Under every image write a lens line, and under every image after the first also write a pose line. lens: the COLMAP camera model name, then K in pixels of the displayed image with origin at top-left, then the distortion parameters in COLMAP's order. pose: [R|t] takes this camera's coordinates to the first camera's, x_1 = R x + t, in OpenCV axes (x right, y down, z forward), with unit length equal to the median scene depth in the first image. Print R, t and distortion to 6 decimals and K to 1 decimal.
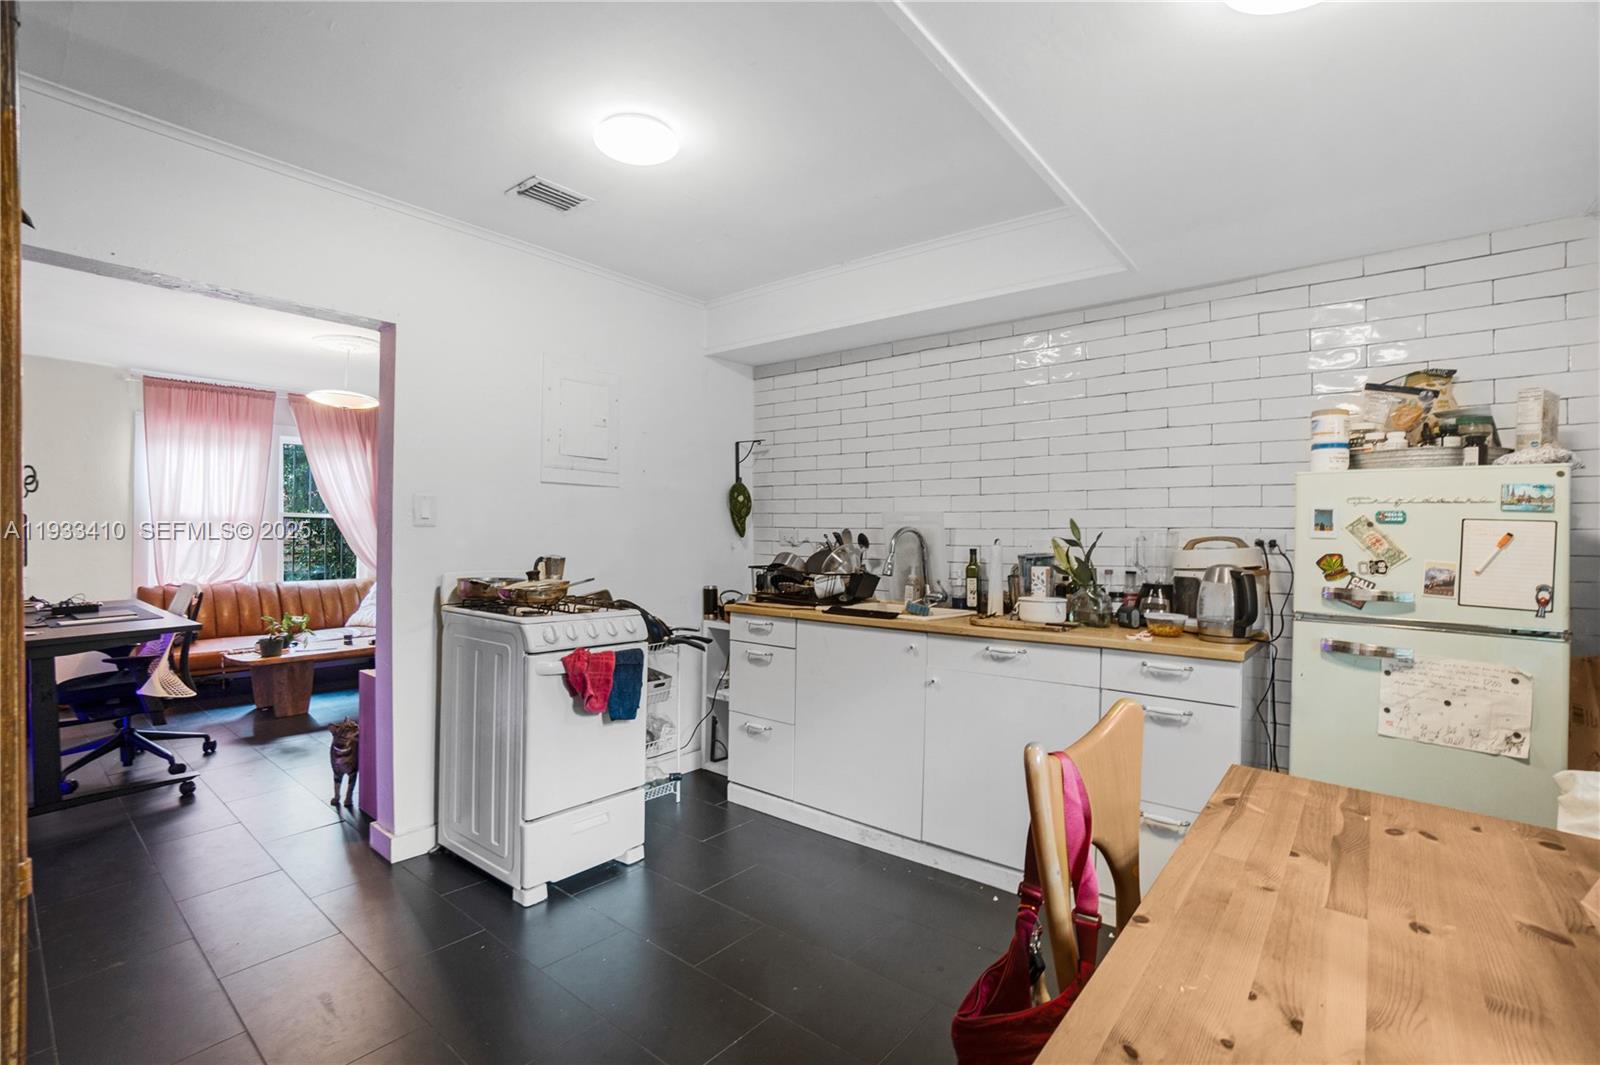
lens RADIAL K [[746.6, 0, 824.8], [0, 746.6, 535.3], [0, 0, 1]] dist [-0.024829, 0.000141]
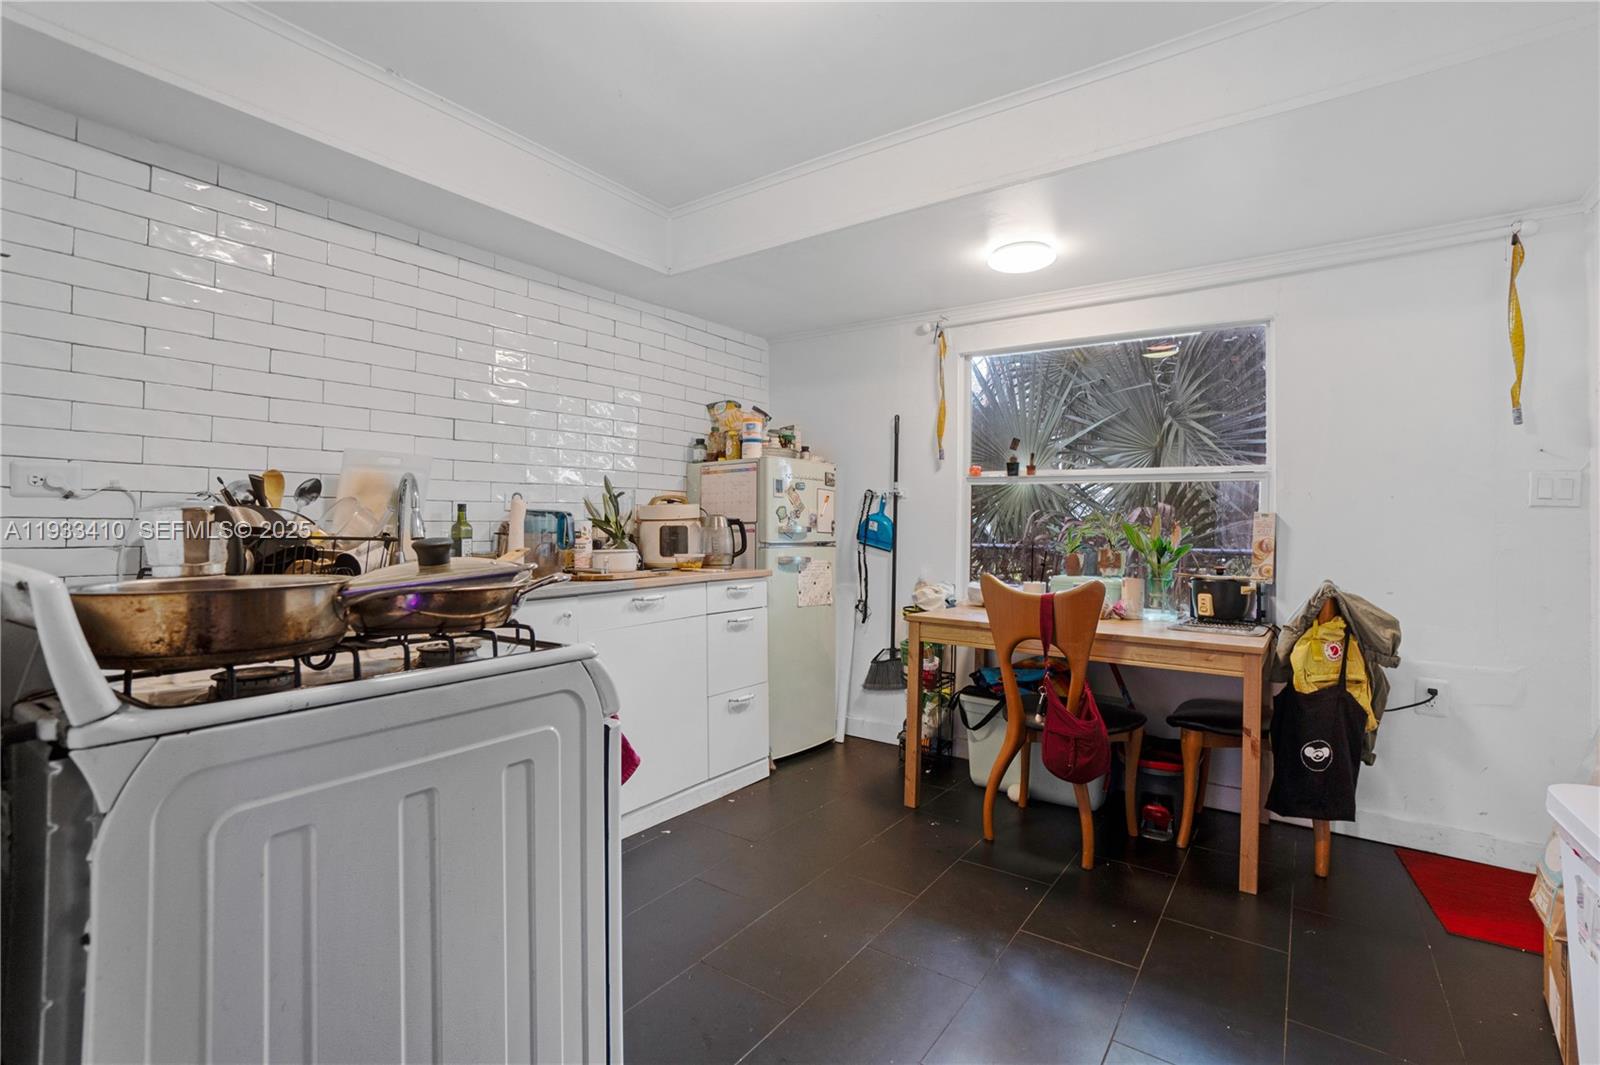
lens RADIAL K [[732.6, 0, 790.4], [0, 732.6, 525.9], [0, 0, 1]] dist [-0.023239, 0.000167]
pose [[-0.036579, -0.017036, 0.999186, -0.635390], [-0.006409, 0.999838, 0.016812, 0.026637], [-0.999310, -0.005789, -0.036683, 0.667092]]
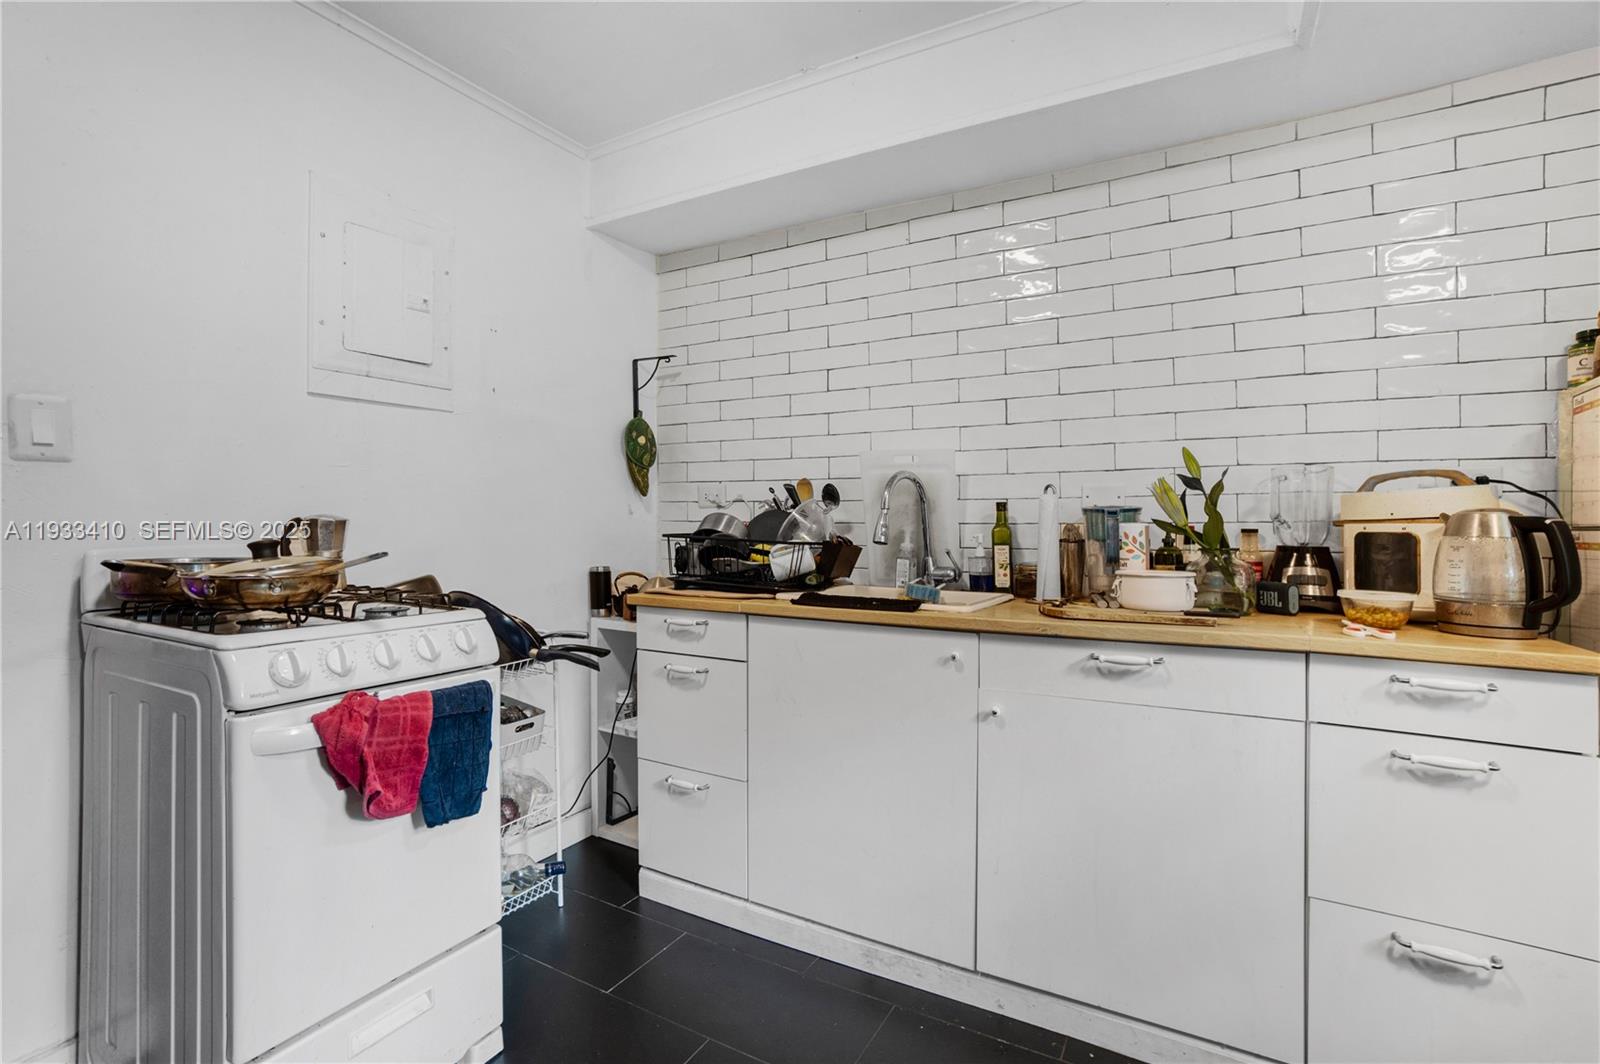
lens RADIAL K [[743.4, 0, 804.2], [0, 743.4, 529.2], [0, 0, 1]] dist [-0.057934, 0.025986]
pose [[0.990037, -0.015338, 0.139966, -0.074056], [0.013013, 0.999762, 0.017513, 0.028557], [-0.140202, -0.015517, 0.990001, 0.360734]]
